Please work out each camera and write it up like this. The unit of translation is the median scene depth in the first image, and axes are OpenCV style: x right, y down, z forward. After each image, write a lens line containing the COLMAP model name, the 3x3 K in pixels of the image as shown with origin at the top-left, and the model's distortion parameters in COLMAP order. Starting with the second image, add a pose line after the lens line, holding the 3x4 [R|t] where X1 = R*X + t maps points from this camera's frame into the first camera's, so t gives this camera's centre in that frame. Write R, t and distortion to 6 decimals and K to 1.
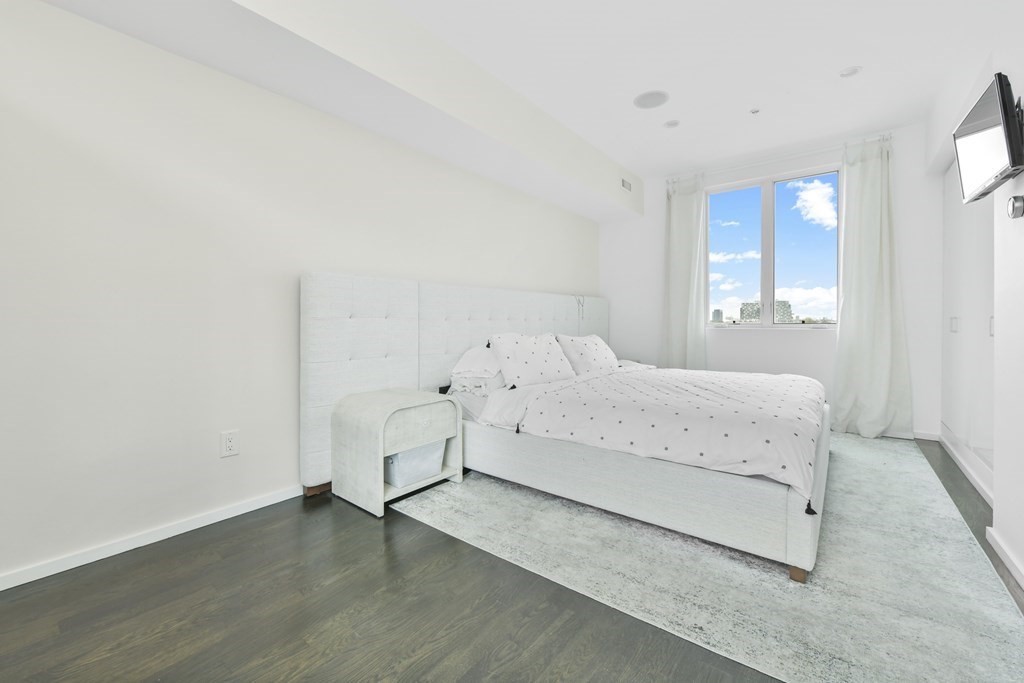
lens RADIAL K [[416.7, 0, 513.6], [0, 416.7, 338.6], [0, 0, 1]] dist [-0.004602, -0.000055]
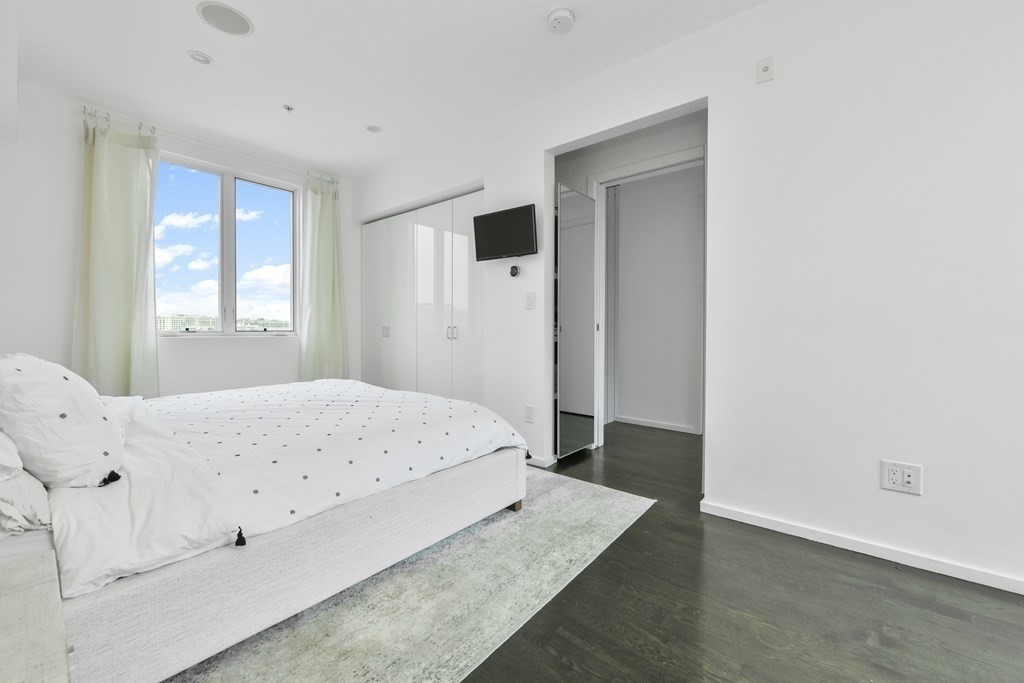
lens RADIAL K [[416.7, 0, 513.6], [0, 416.7, 338.6], [0, 0, 1]] dist [-0.004602, -0.000055]
pose [[0.012371, -0.021765, 0.999687, -0.620466], [0.034172, 0.999188, 0.021331, -0.035339], [-0.999339, 0.033898, 0.013105, 0.810706]]
